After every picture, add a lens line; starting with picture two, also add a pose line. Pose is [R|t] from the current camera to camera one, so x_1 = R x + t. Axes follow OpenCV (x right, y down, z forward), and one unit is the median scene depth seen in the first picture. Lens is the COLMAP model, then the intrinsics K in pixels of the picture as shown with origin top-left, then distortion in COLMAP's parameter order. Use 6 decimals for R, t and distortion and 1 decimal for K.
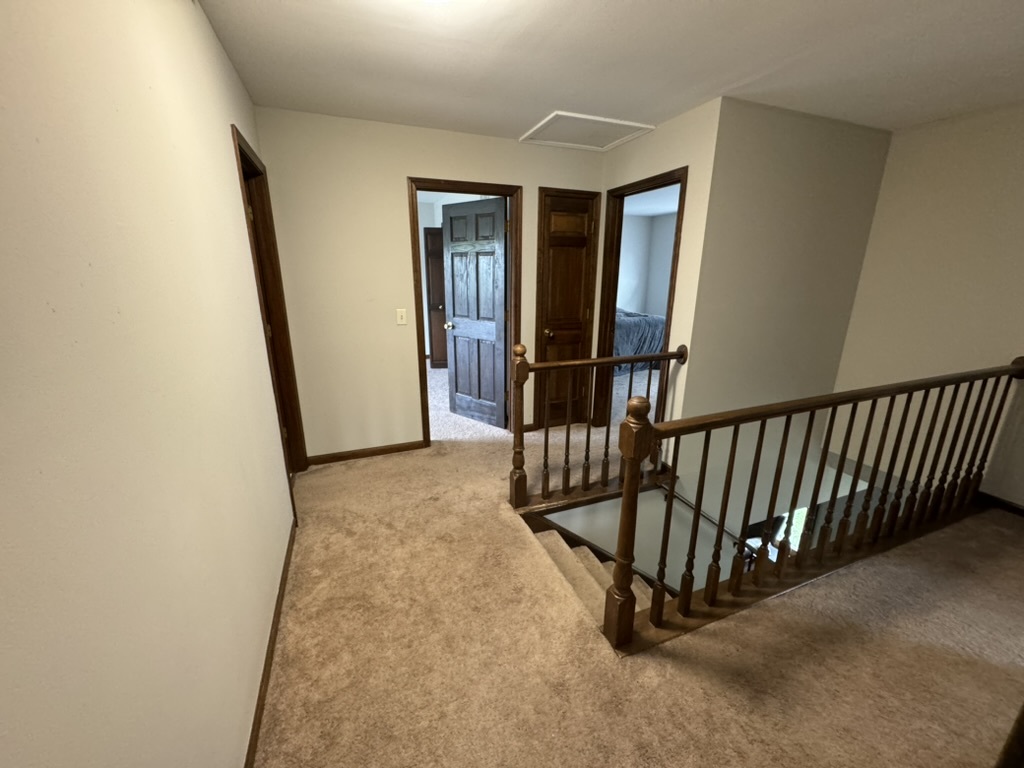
lens RADIAL K [[407.8, 0, 510.2], [0, 407.8, 381.8], [0, 0, 1]] dist [-0.003935, 0.000273]
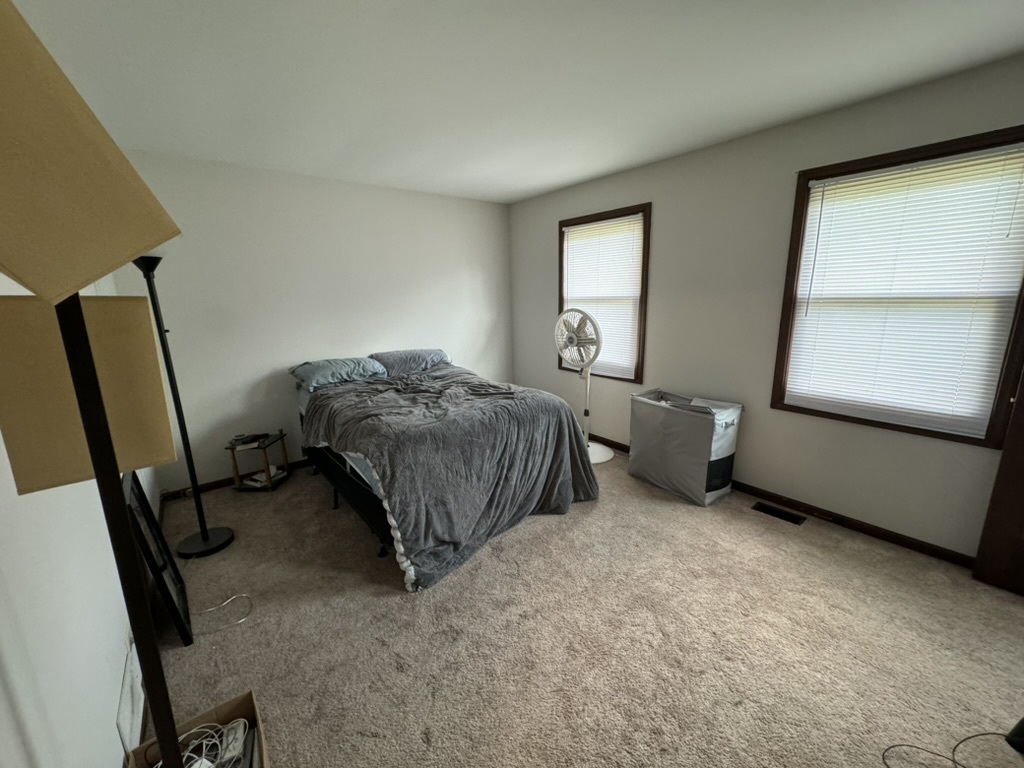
lens RADIAL K [[407.8, 0, 516.8], [0, 407.8, 384.5], [0, 0, 1]] dist [-0.003935, 0.000273]
pose [[0.950367, -0.079786, 0.300727, 0.217838], [0.099581, 0.993719, -0.051058, -0.156656], [-0.294764, 0.078470, 0.952343, 0.601260]]
